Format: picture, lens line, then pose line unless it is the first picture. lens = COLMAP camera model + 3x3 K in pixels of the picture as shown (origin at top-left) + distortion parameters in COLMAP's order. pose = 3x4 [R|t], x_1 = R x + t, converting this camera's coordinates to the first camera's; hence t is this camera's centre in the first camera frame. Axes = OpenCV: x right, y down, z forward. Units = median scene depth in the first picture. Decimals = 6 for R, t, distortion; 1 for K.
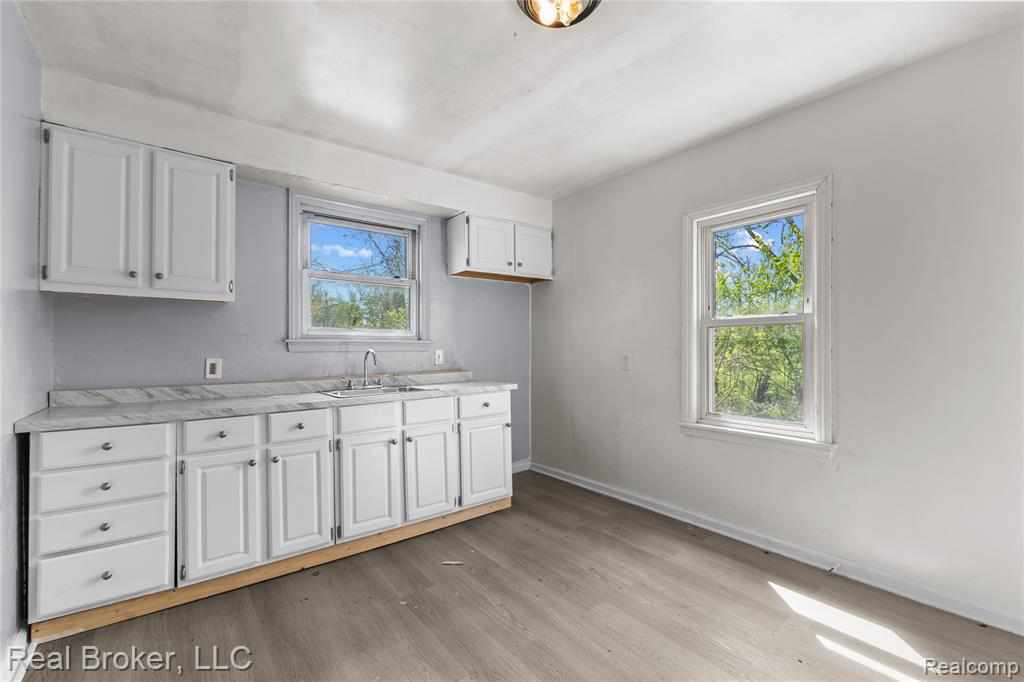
lens RADIAL K [[442.9, 0, 511.1], [0, 442.9, 345.0], [0, 0, 1]] dist [0.002988, 0.000637]
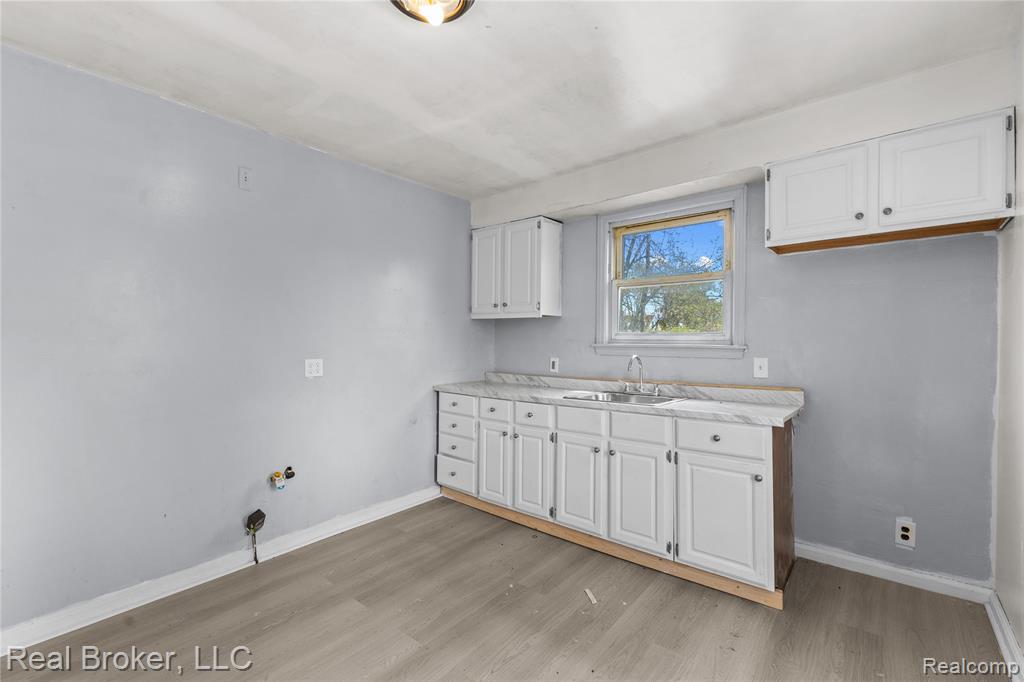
lens RADIAL K [[442.9, 0, 518.6], [0, 442.9, 340.9], [0, 0, 1]] dist [0.002988, 0.000637]
pose [[0.215894, 0.009381, -0.976372, 0.719702], [0.002990, 0.999943, 0.010269, -0.039951], [0.976412, -0.005136, 0.215853, 0.663181]]
